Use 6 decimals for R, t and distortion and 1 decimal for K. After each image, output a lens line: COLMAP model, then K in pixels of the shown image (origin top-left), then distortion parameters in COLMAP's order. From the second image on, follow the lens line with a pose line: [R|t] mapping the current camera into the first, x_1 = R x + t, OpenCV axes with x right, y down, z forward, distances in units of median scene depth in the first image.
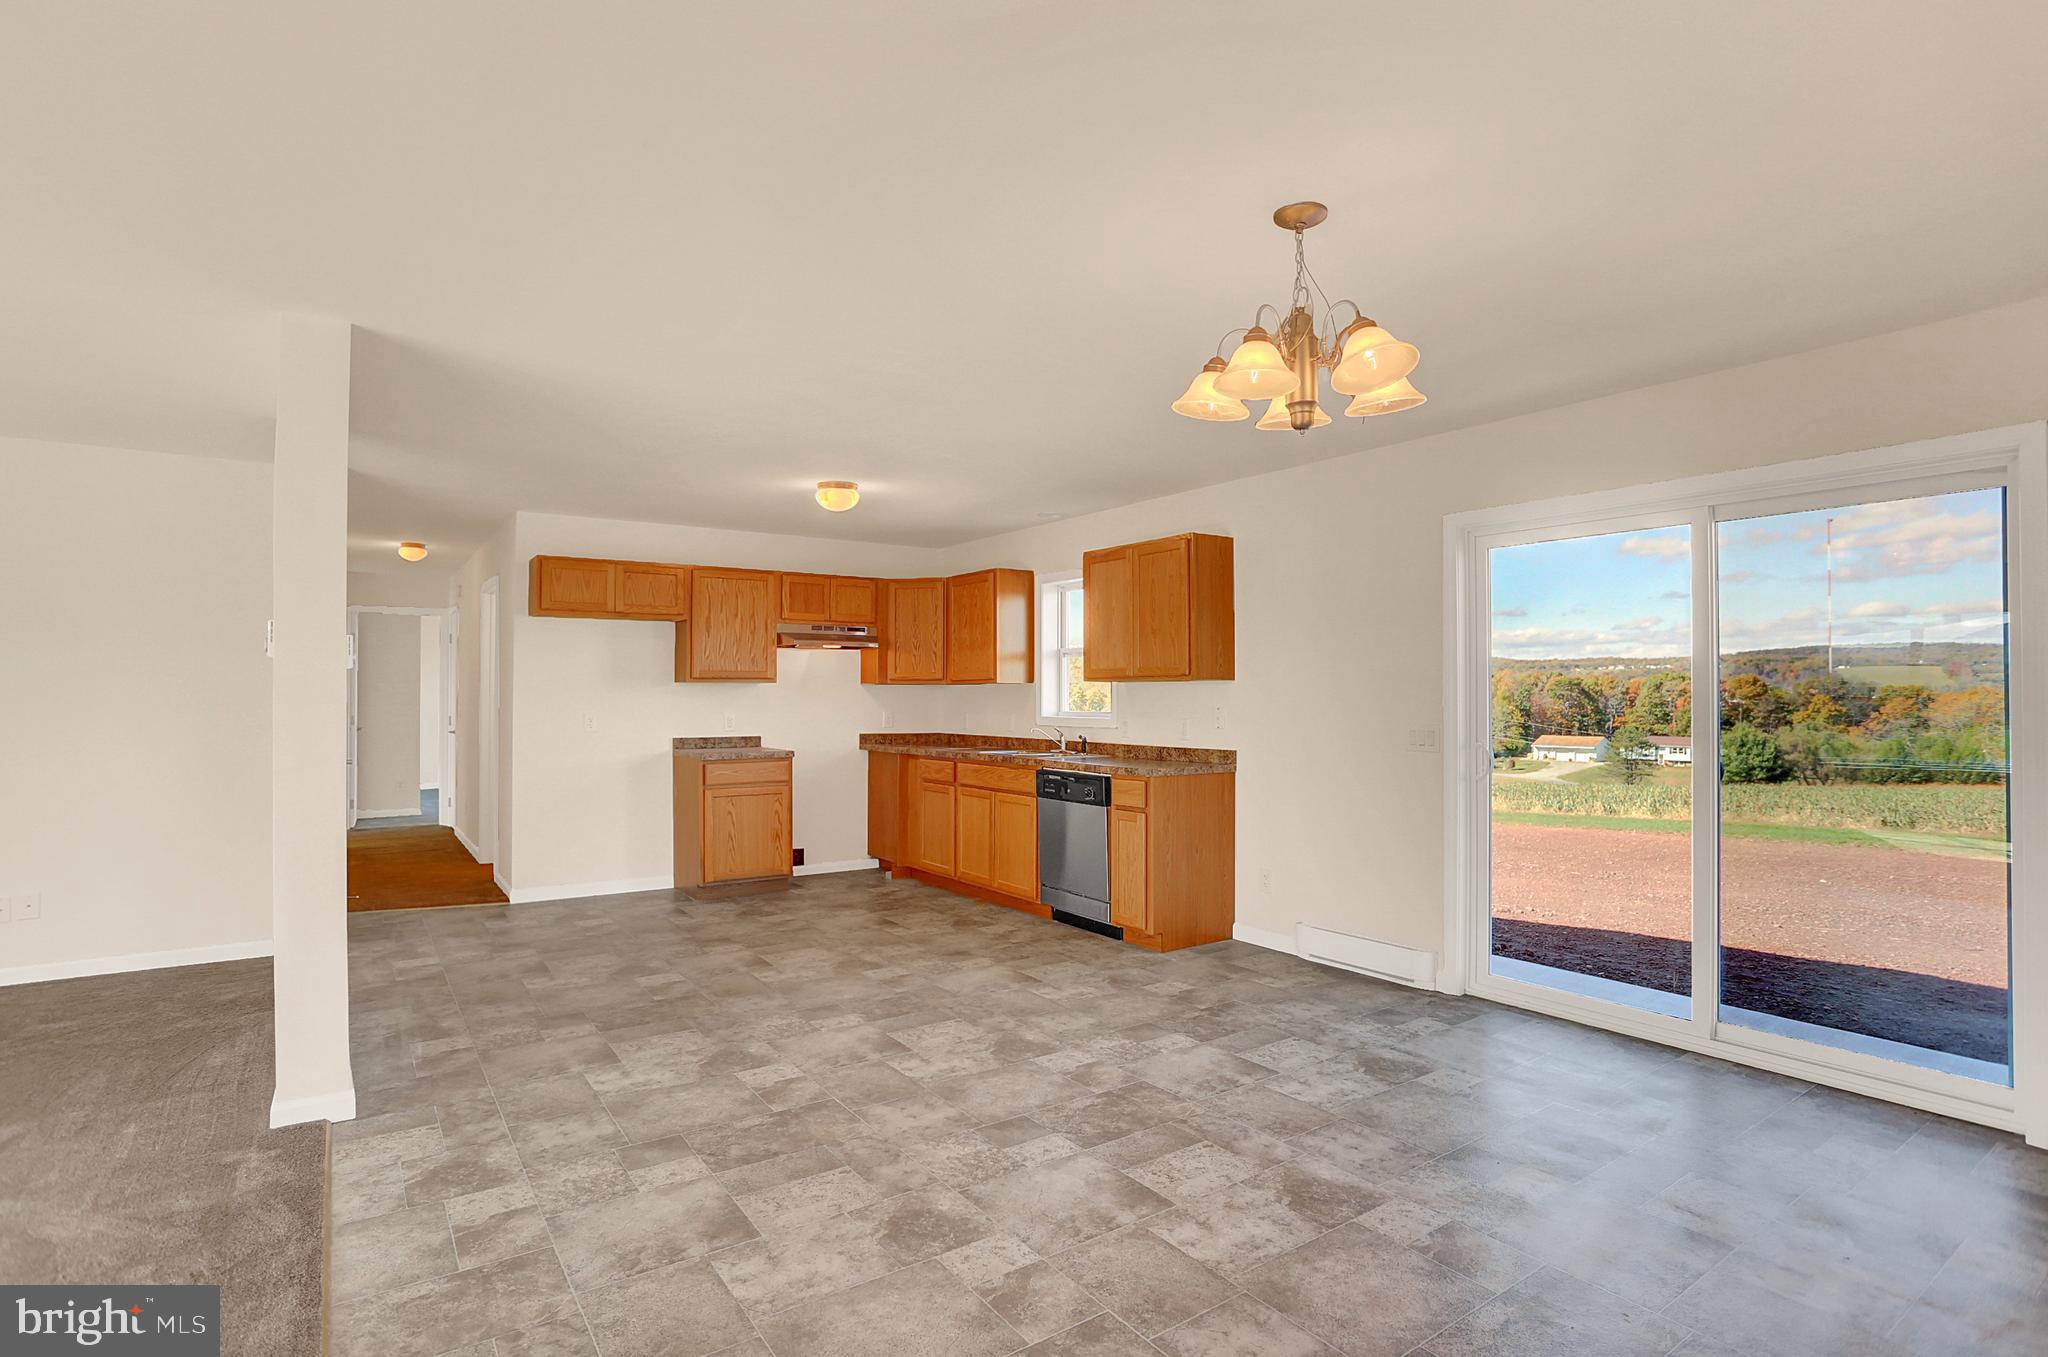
lens RADIAL K [[1008.0, 0, 1010.9], [0, 1008.0, 677.0], [0, 0, 1]] dist [-0.068771, 0.028239]
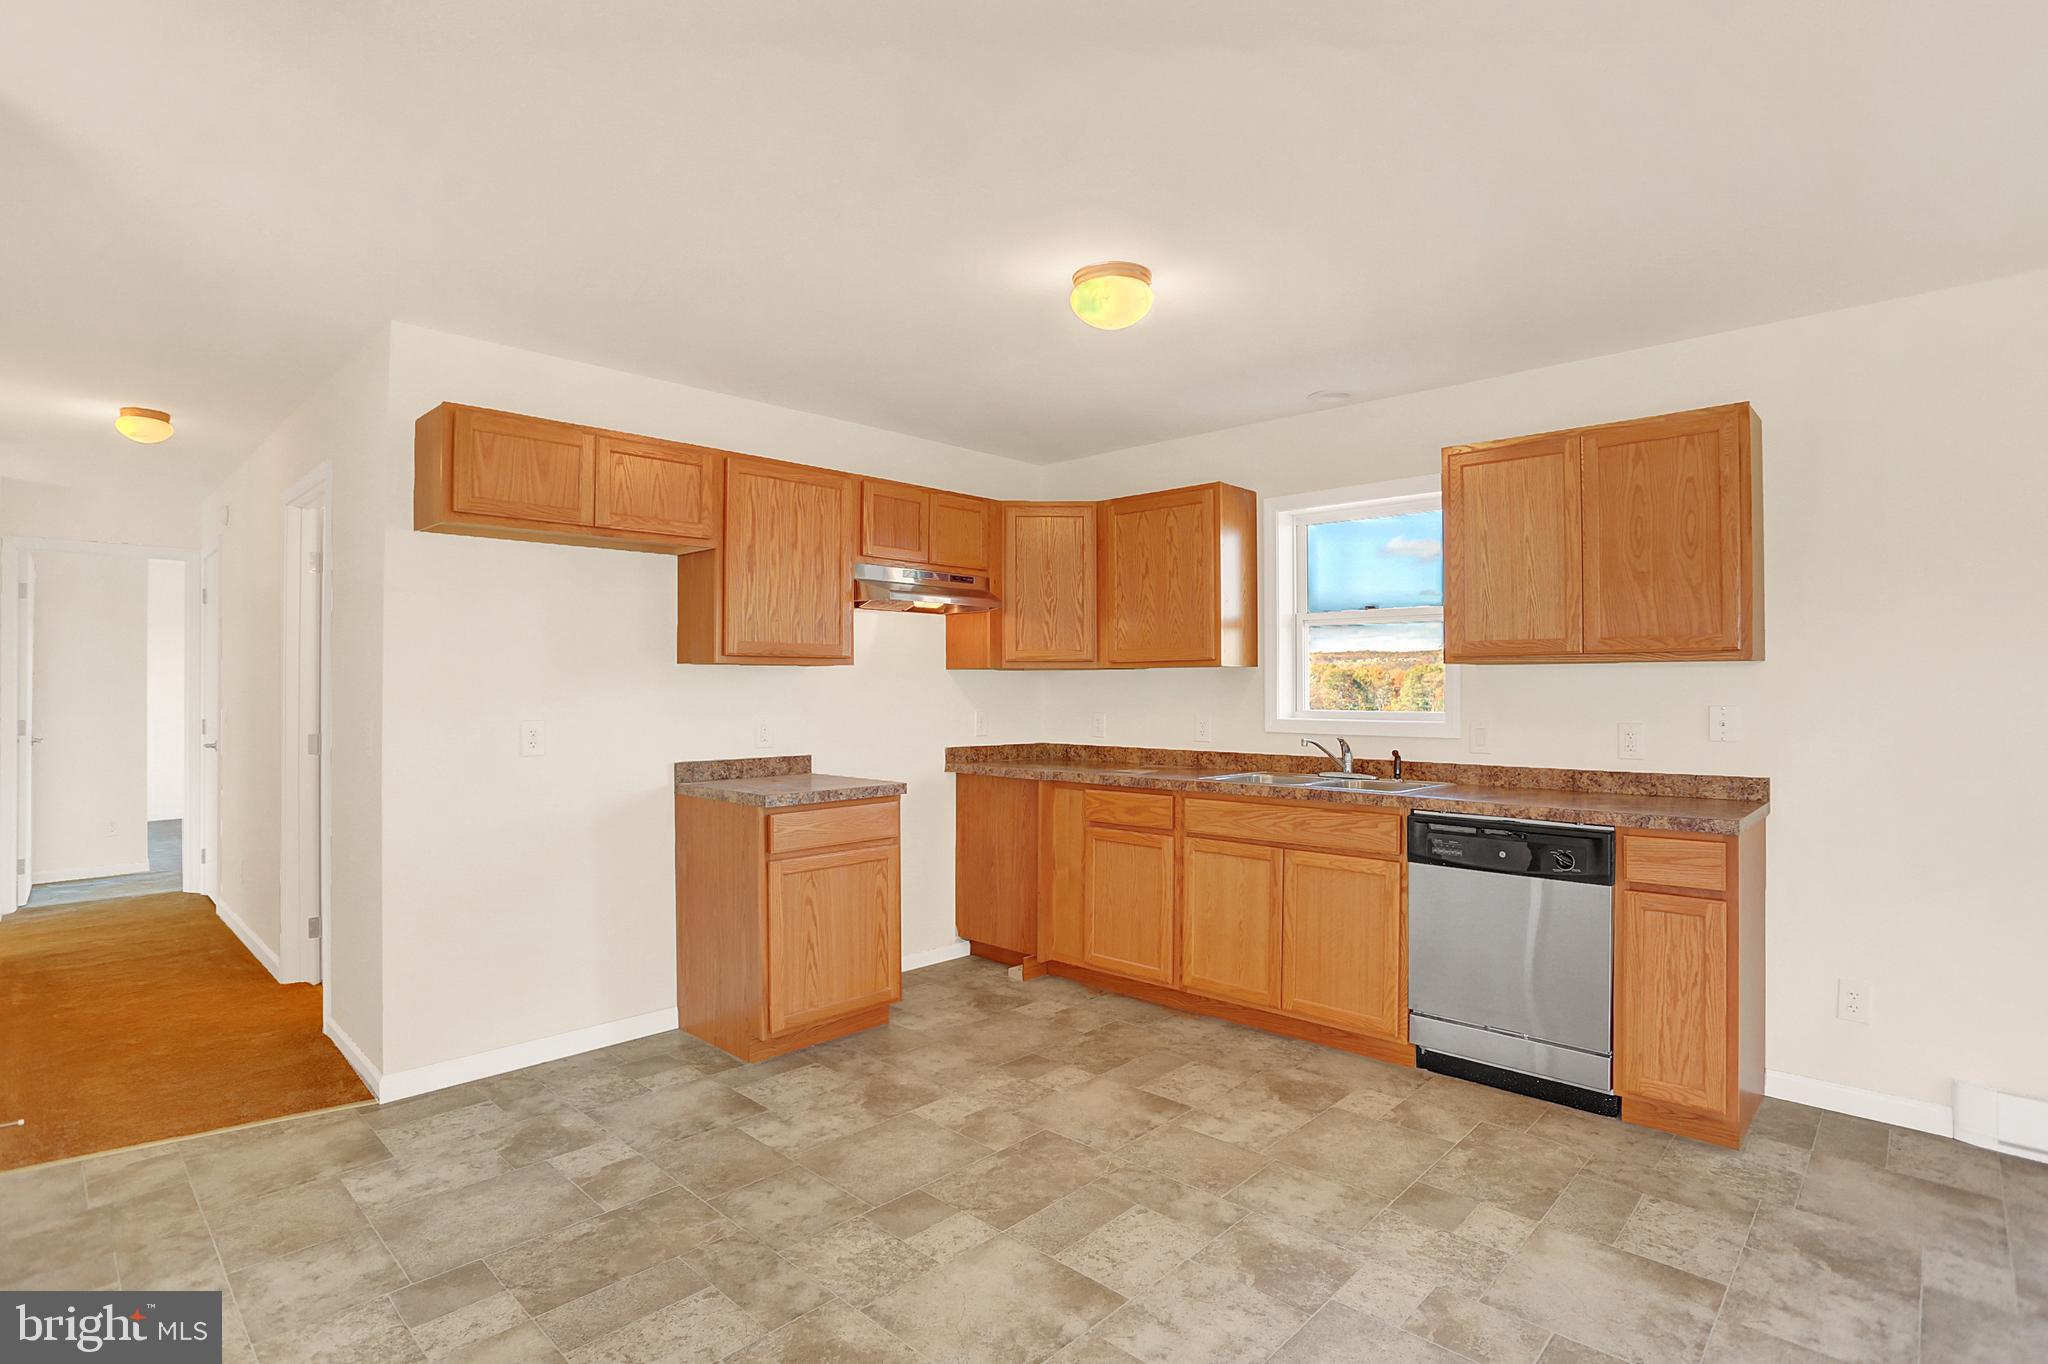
lens RADIAL K [[1008.0, 0, 1010.9], [0, 1008.0, 680.5], [0, 0, 1]] dist [-0.068771, 0.028239]
pose [[0.981031, 0.000162, 0.193850, -0.262058], [-0.002630, 0.999919, 0.012476, 0.007356], [-0.193832, -0.012749, 0.980952, 0.416013]]
